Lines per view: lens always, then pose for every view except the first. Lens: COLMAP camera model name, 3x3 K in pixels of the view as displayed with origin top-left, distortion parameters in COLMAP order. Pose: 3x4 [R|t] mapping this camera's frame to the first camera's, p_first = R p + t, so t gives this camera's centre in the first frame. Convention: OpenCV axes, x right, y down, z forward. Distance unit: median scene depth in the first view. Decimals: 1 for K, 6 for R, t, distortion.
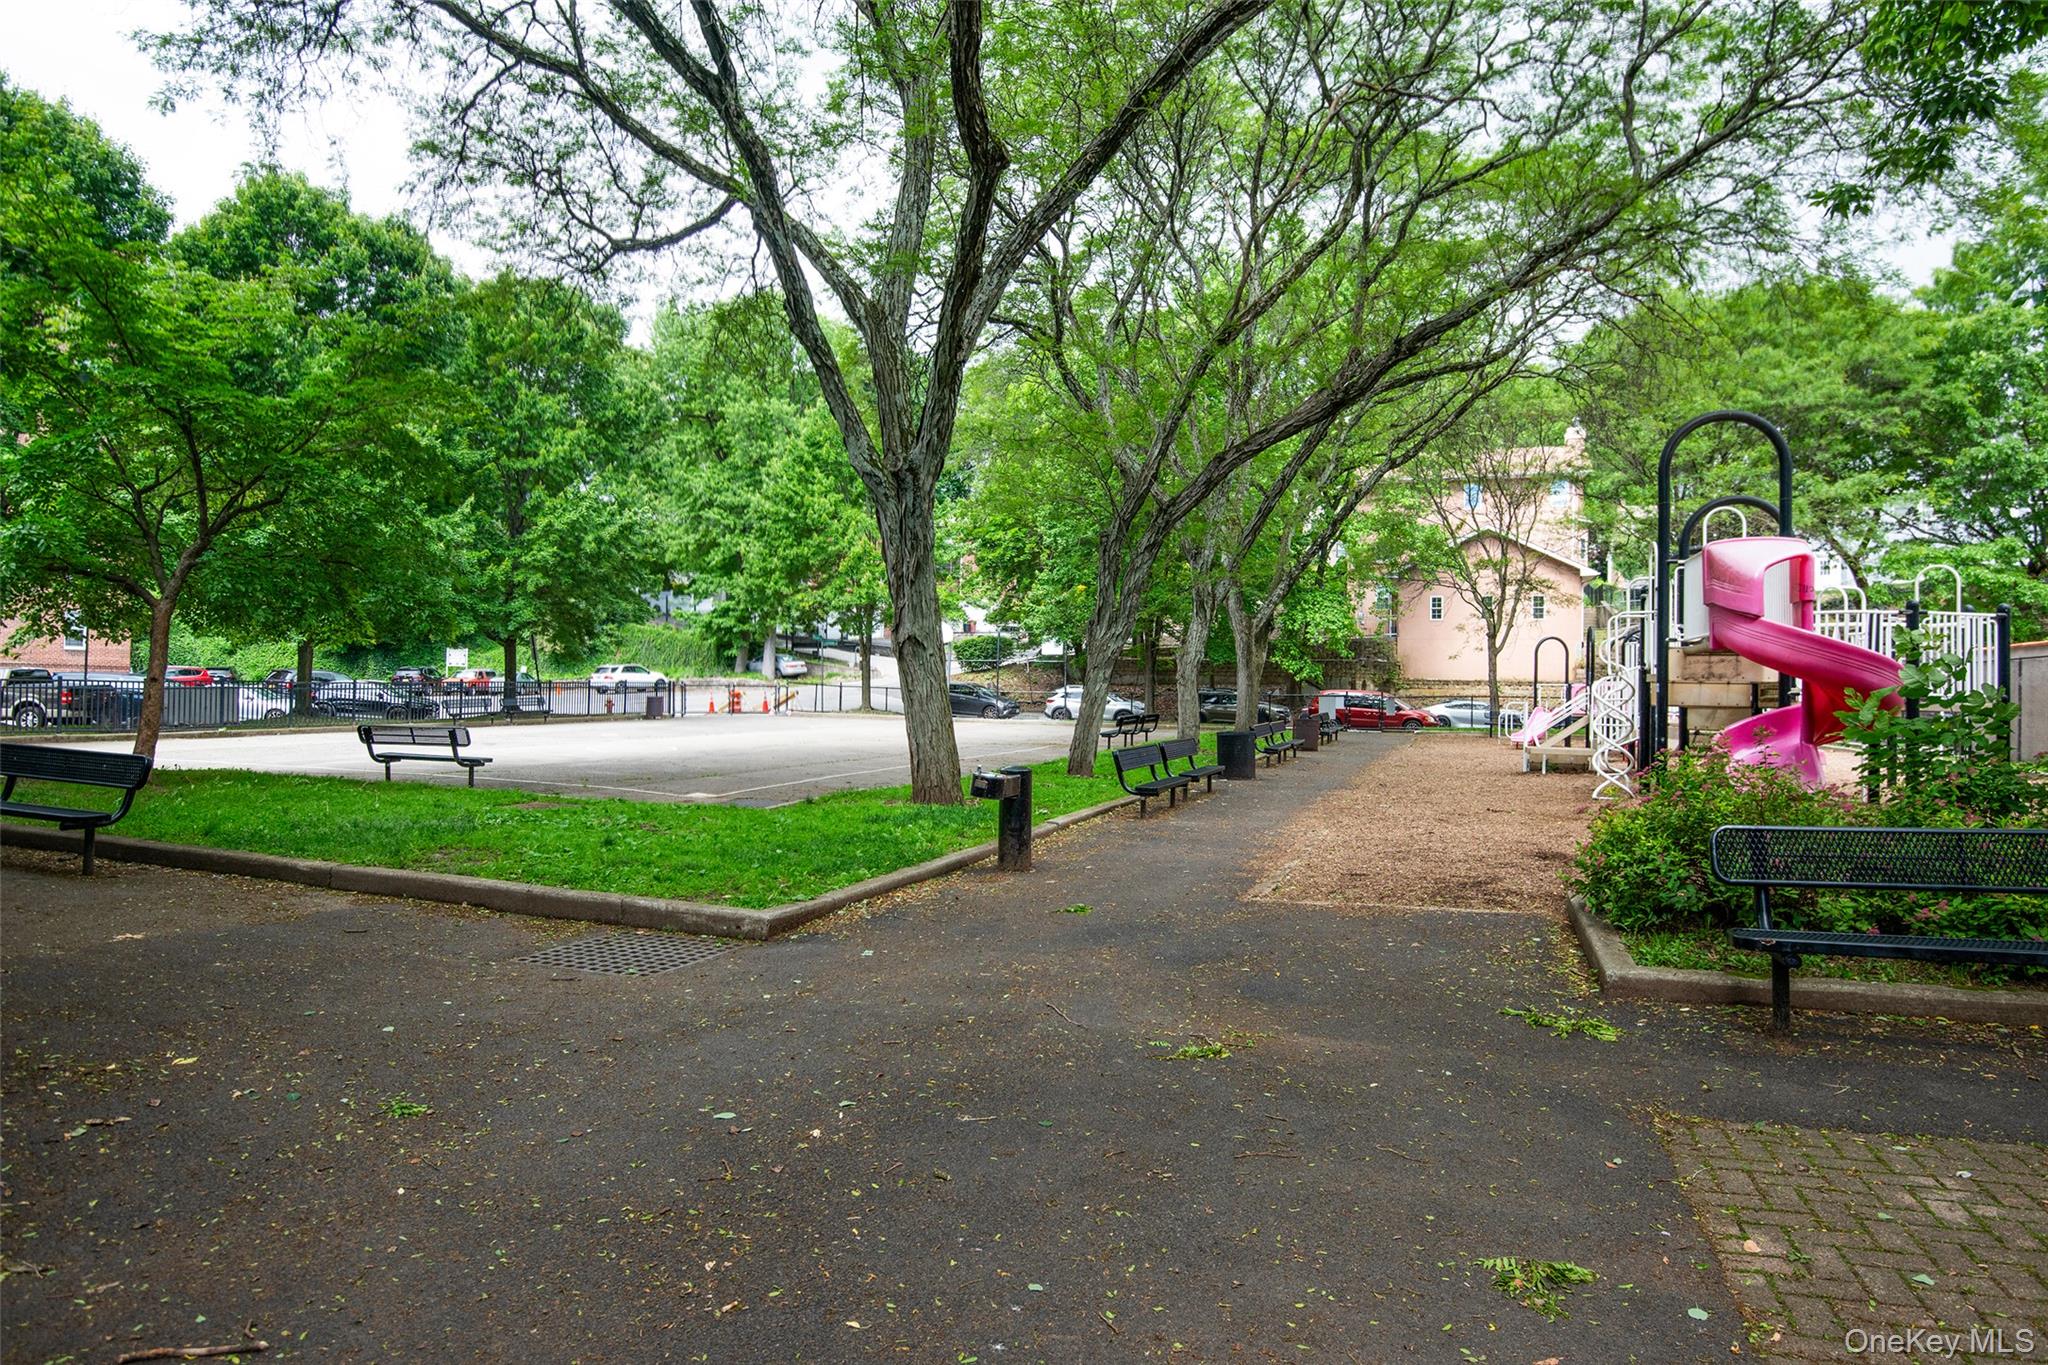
lens RADIAL K [[1149.3, 0, 1040.6], [0, 1149.3, 672.2], [0, 0, 1]] dist [0.007941, -0.026293]
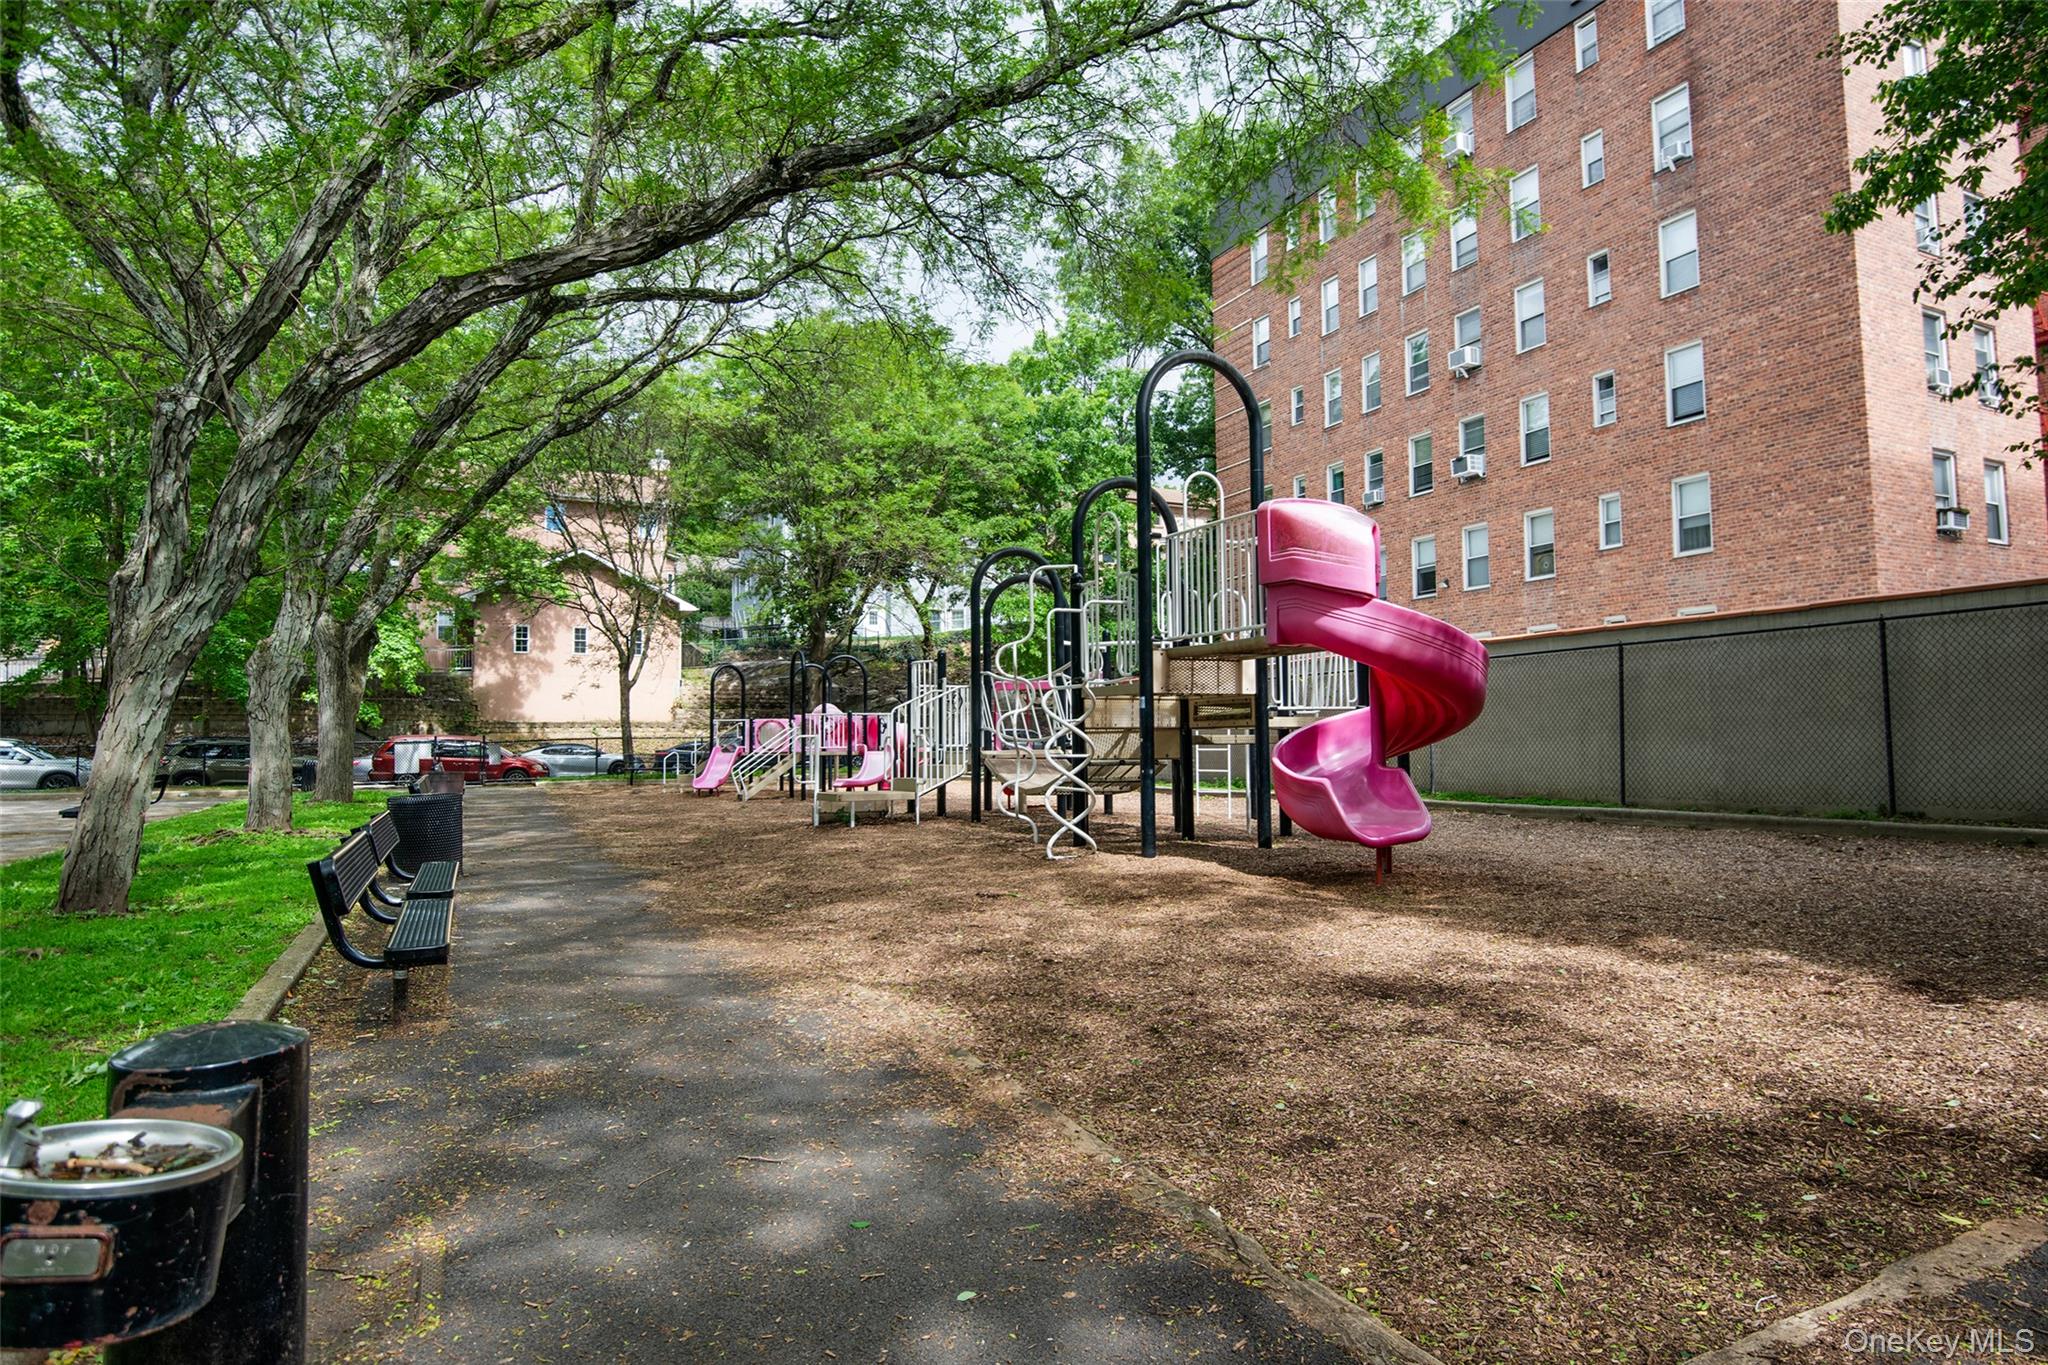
lens RADIAL K [[1149.3, 0, 1040.6], [0, 1149.3, 672.2], [0, 0, 1]] dist [0.007941, -0.026293]
pose [[0.688511, 0.022137, 0.724888, -0.016544], [0.007650, 0.999257, -0.037781, 0.007043], [-0.725186, 0.031558, 0.687830, 0.188829]]
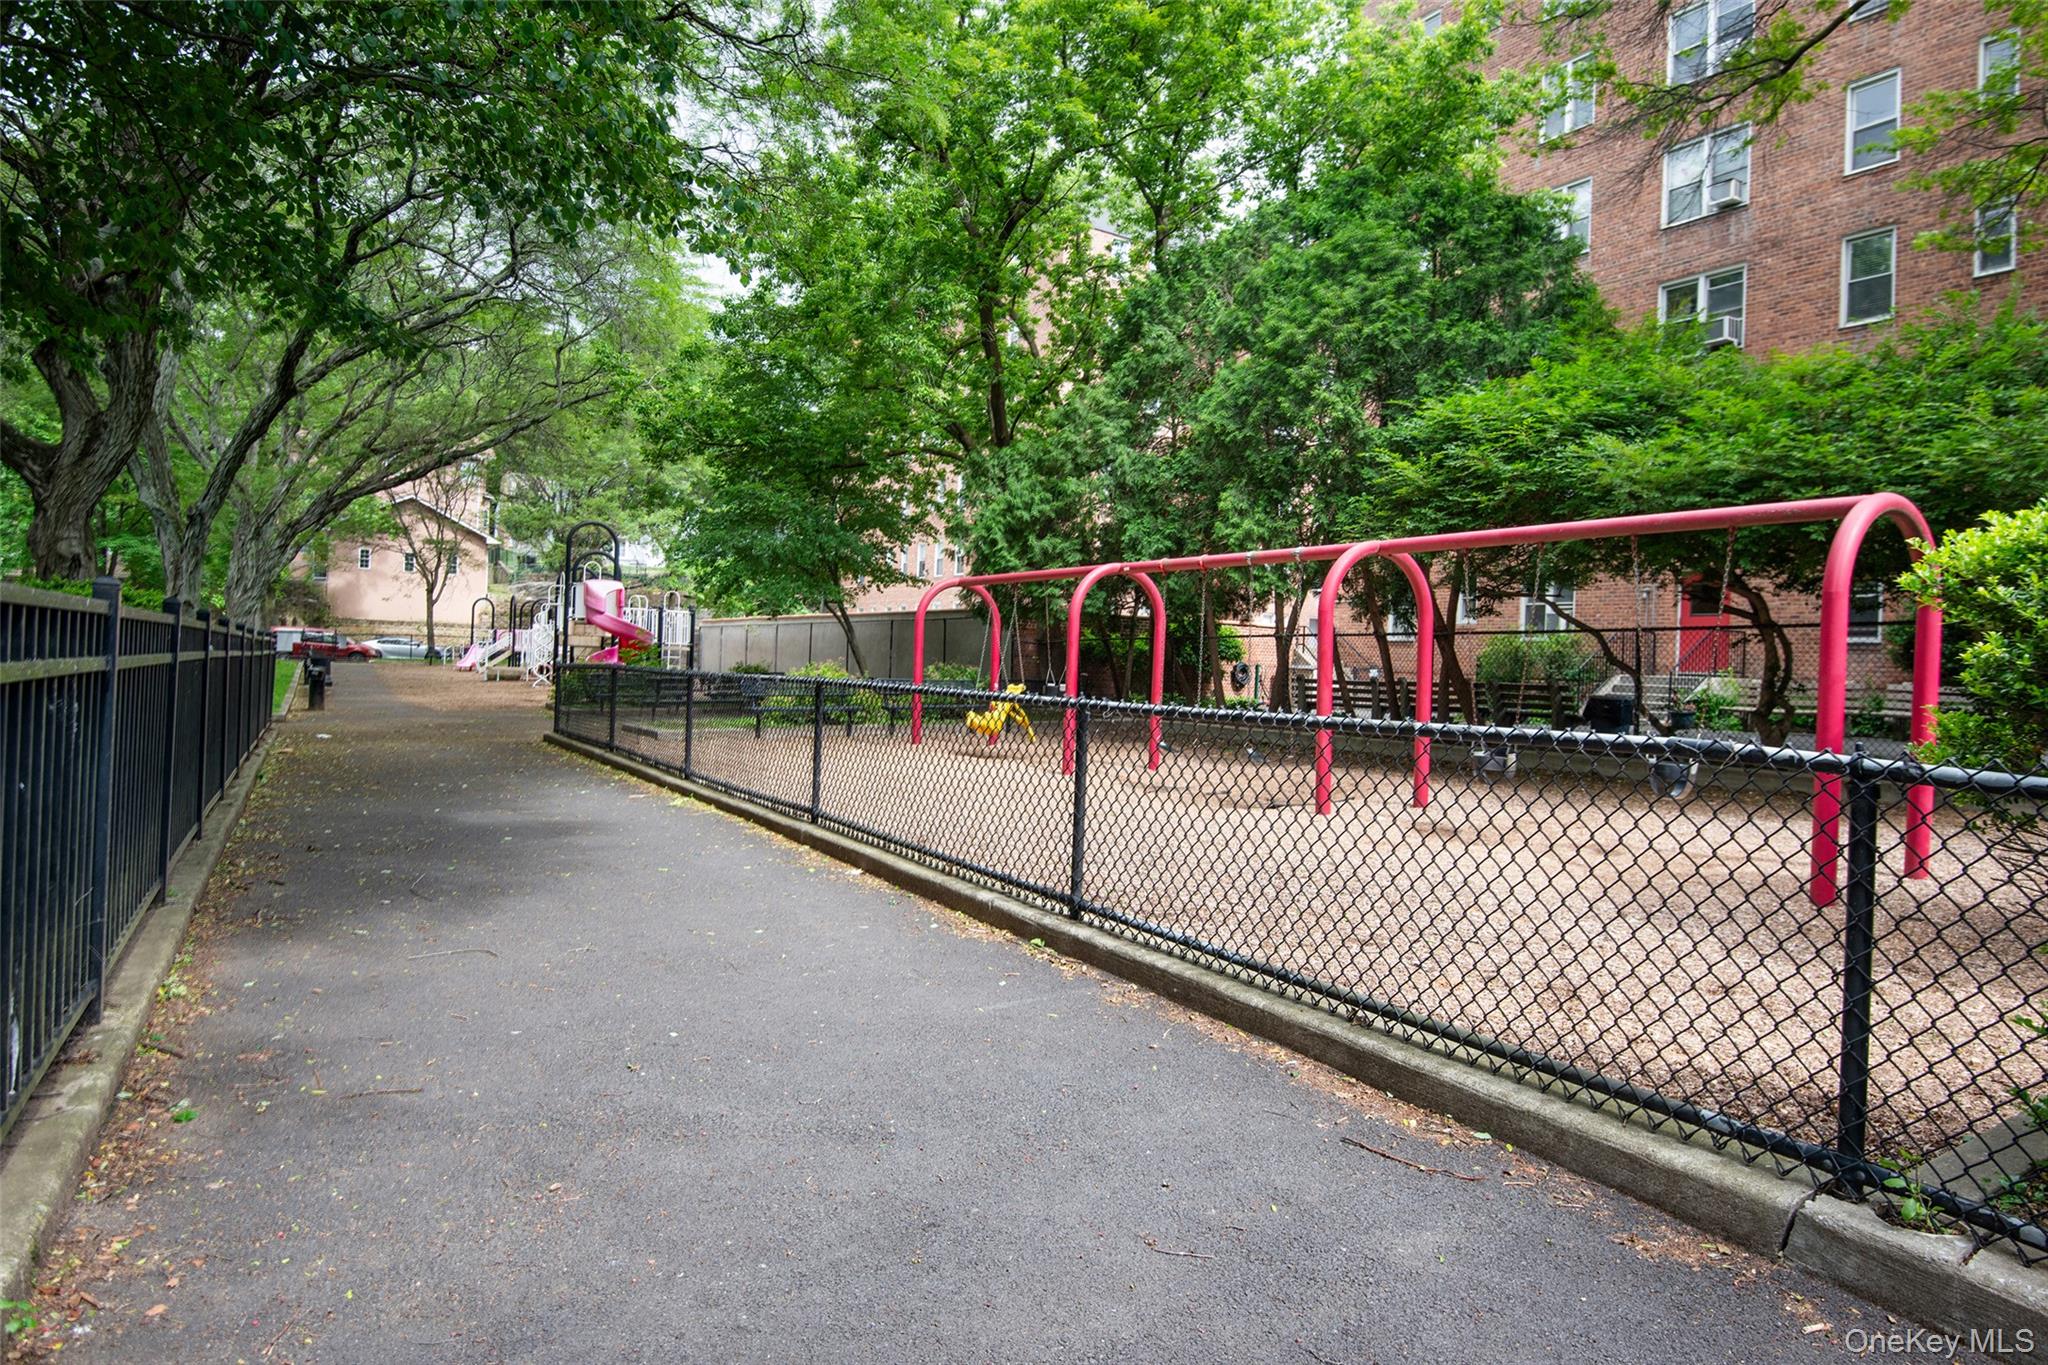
lens RADIAL K [[1149.3, 0, 1040.6], [0, 1149.3, 672.2], [0, 0, 1]] dist [0.007941, -0.026293]
pose [[0.610268, -0.001692, 0.792194, -0.246740], [-0.041868, 0.998531, 0.034386, -0.013042], [-0.791088, -0.054152, 0.609300, -0.407699]]
